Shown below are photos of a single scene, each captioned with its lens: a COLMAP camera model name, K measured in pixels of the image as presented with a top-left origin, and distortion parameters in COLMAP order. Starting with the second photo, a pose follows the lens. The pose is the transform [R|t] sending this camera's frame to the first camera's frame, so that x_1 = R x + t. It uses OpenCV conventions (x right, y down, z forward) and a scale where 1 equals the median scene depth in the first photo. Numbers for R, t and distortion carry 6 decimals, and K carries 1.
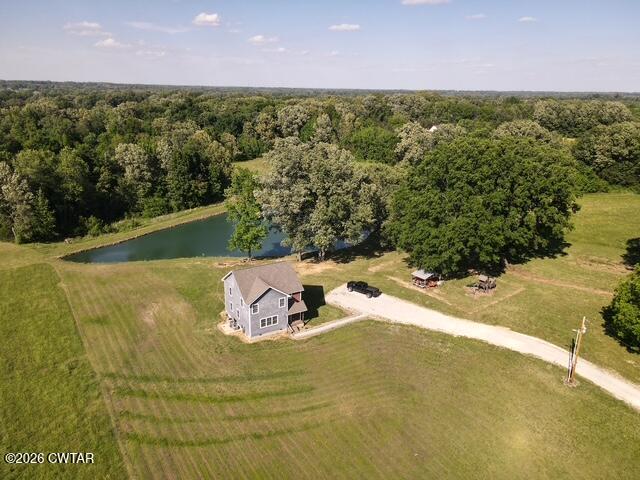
lens RADIAL K [[444.5, 0, 321.1], [0, 444.5, 238.7], [0, 0, 1]] dist [-0.000423, -0.002870]
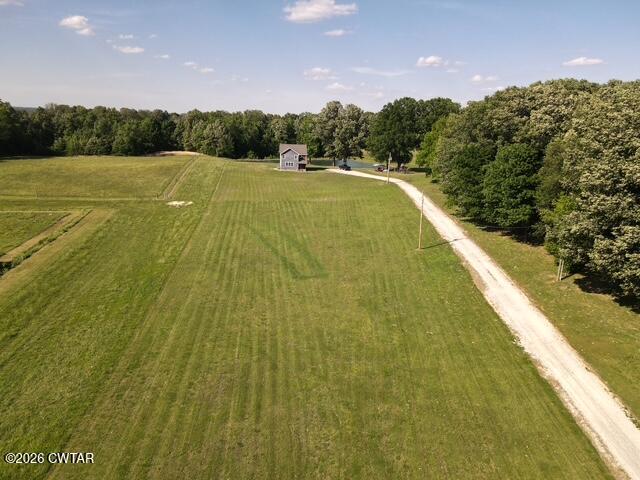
lens RADIAL K [[444.5, 0, 319.7], [0, 444.5, 241.0], [0, 0, 1]] dist [-0.000423, -0.002870]
pose [[0.901813, 0.118278, -0.415624, 0.512480], [-0.149105, 0.987912, -0.042386, 0.320767], [0.405587, 0.100196, 0.908548, -0.509559]]
